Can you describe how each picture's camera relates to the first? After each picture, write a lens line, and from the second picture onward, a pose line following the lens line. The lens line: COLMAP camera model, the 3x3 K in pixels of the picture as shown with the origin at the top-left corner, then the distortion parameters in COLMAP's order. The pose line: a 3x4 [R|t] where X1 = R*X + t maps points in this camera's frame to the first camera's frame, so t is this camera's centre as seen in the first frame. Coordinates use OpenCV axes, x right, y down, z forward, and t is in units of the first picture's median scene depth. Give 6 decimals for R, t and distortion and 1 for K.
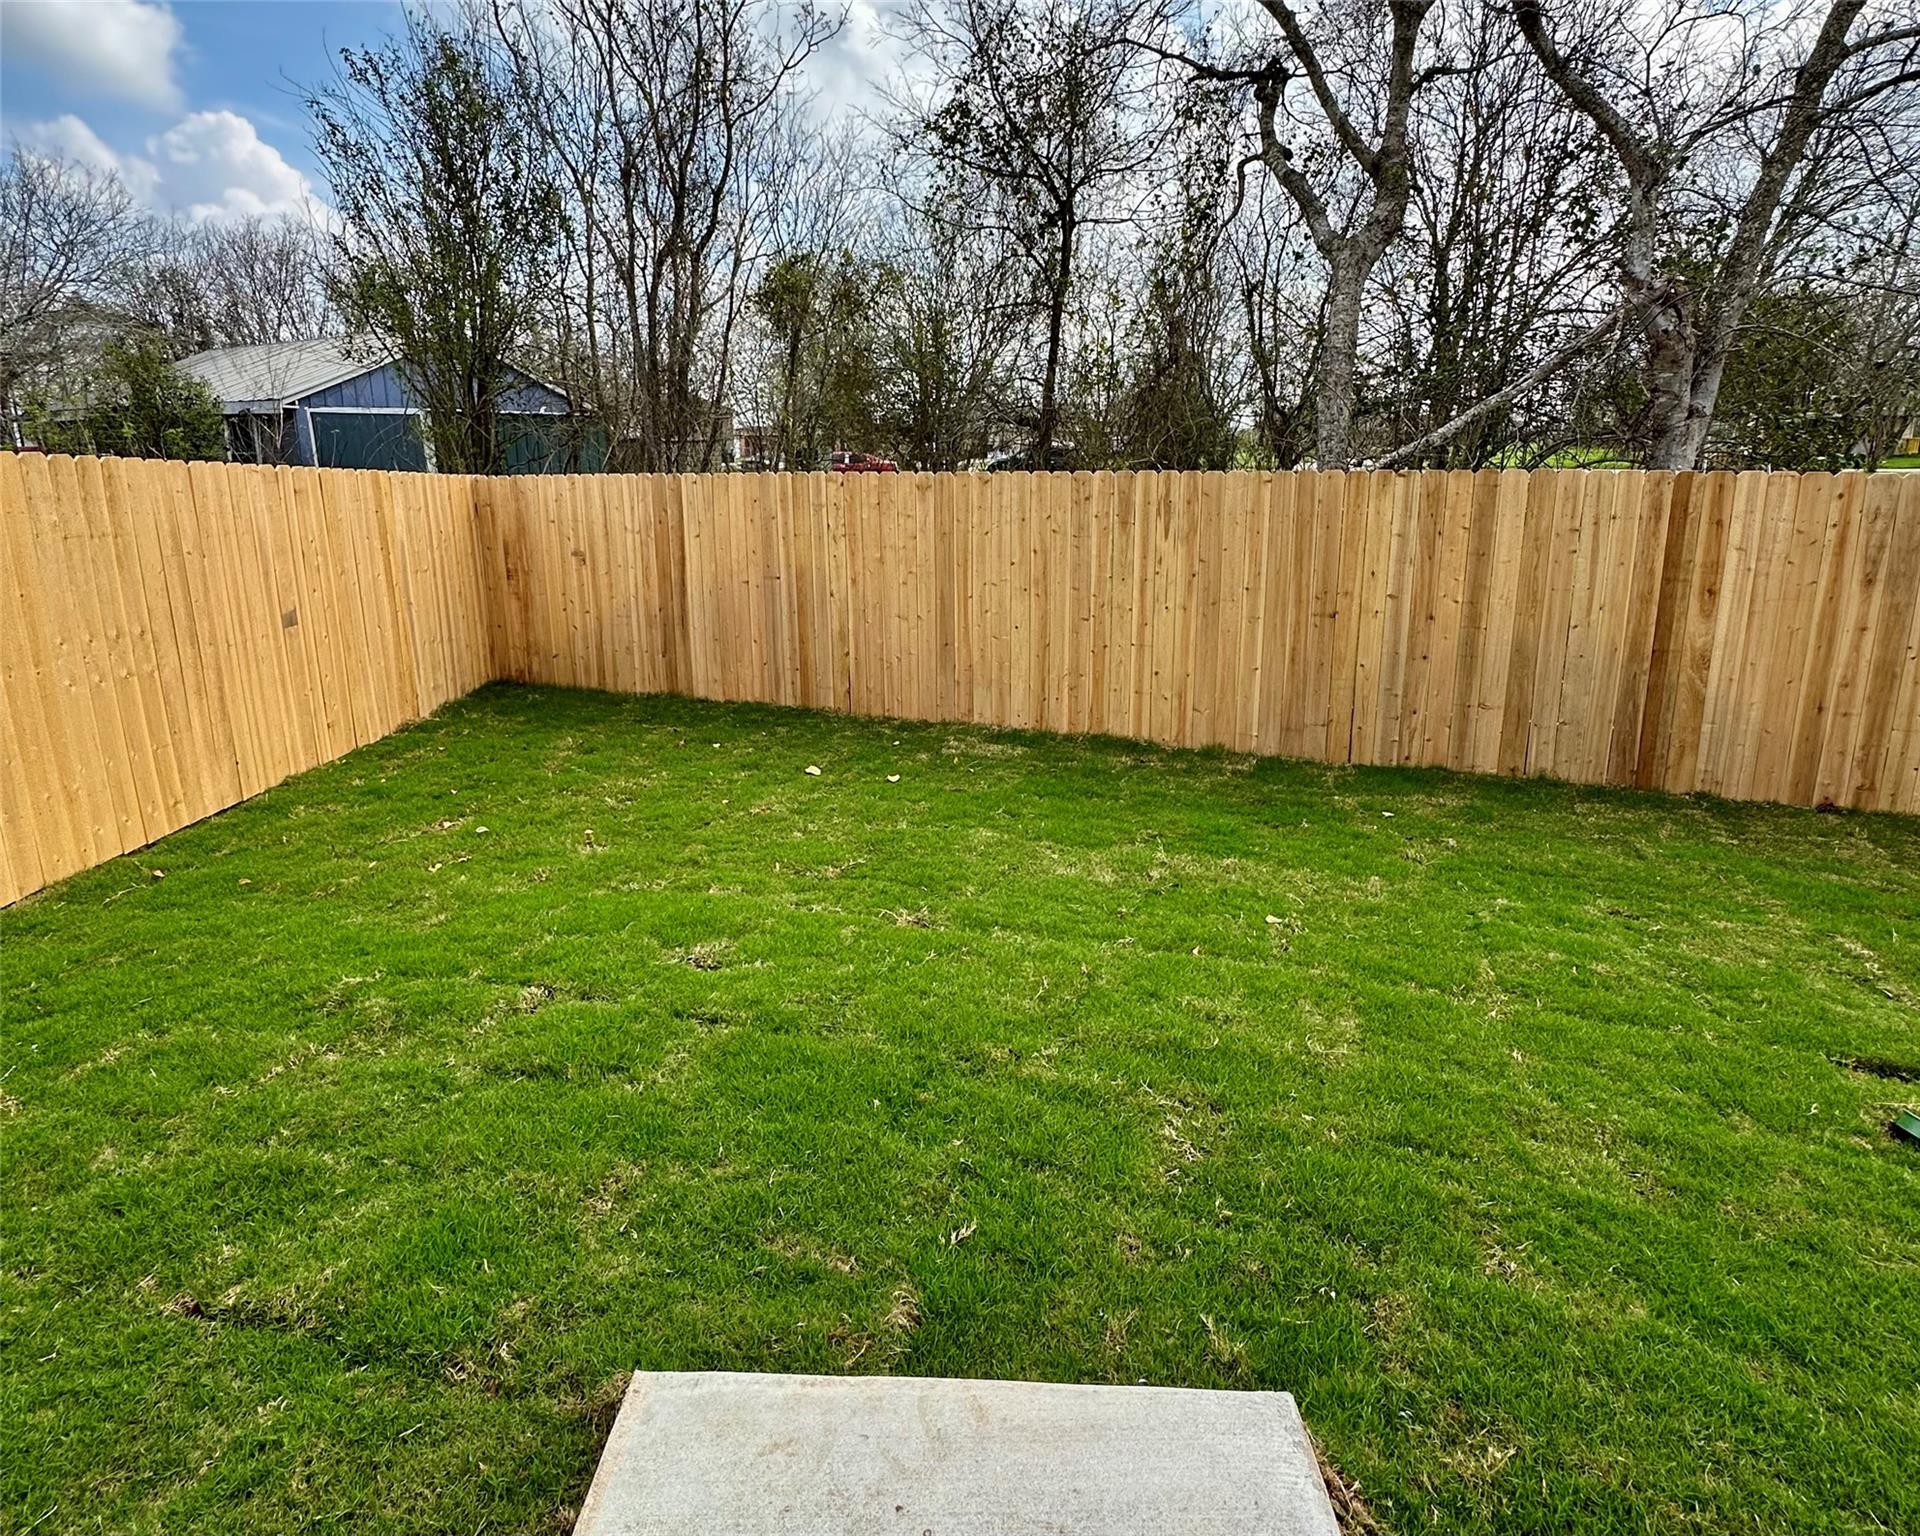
lens RADIAL K [[1017.8, 0, 960.8], [0, 1017.8, 665.9], [0, 0, 1]] dist [-0.000728, -0.000220]
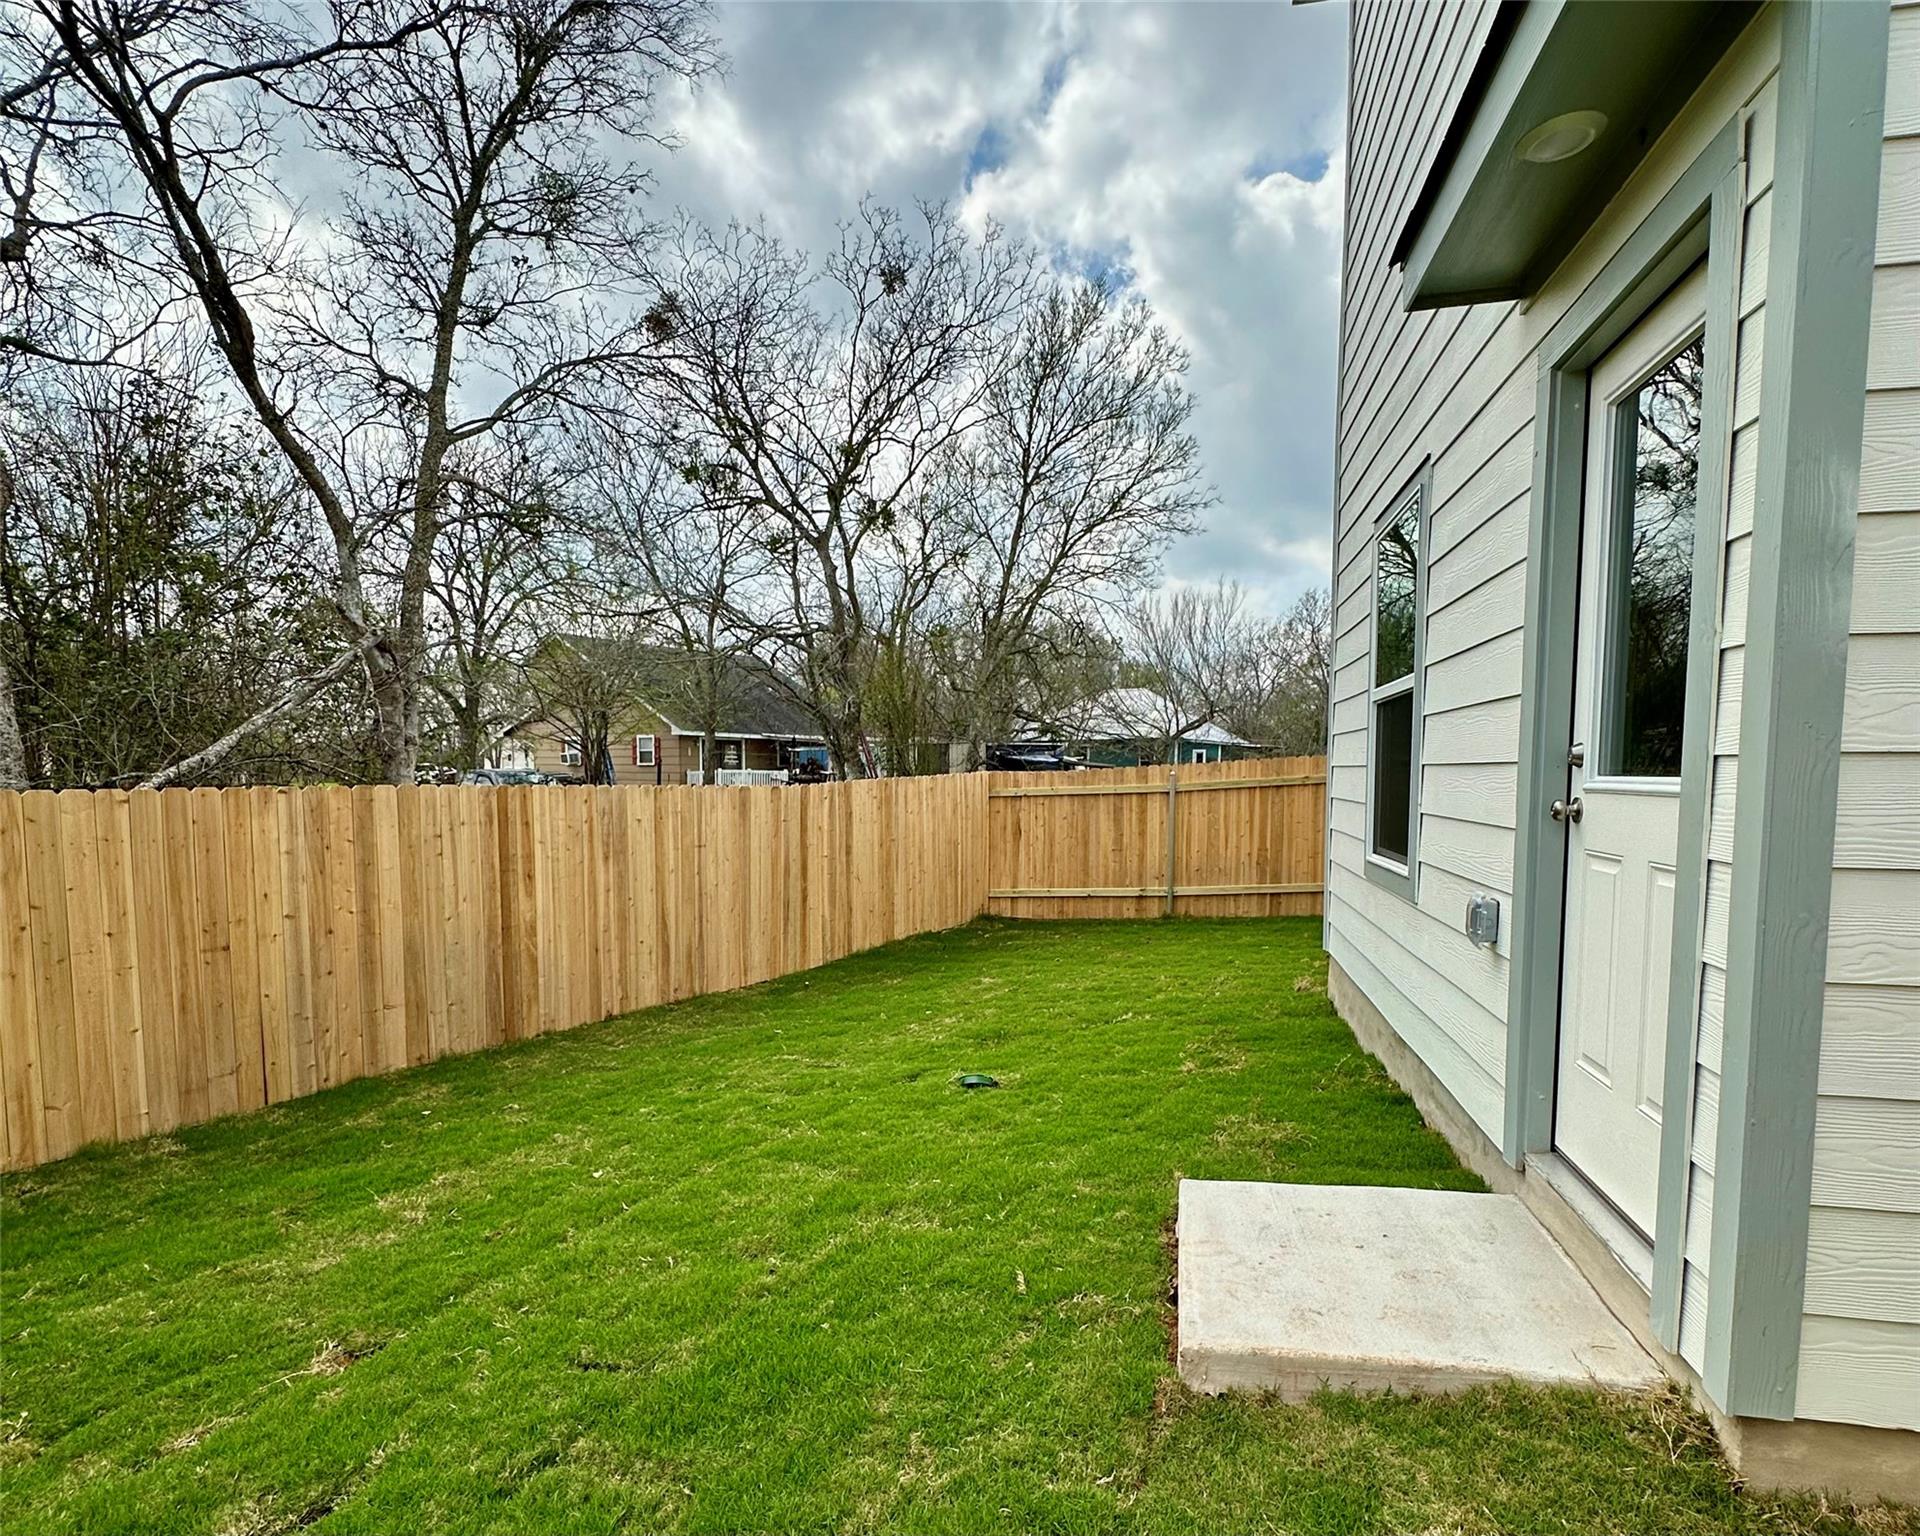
lens RADIAL K [[1018.8, 0, 958.8], [0, 1018.8, 854.0], [0, 0, 1]] dist [0.000954, 0.000159]
pose [[0.177113, -0.069756, 0.981715, -0.409956], [0.206048, 0.978008, 0.032319, -0.027811], [-0.962380, 0.196557, 0.187591, 0.207855]]
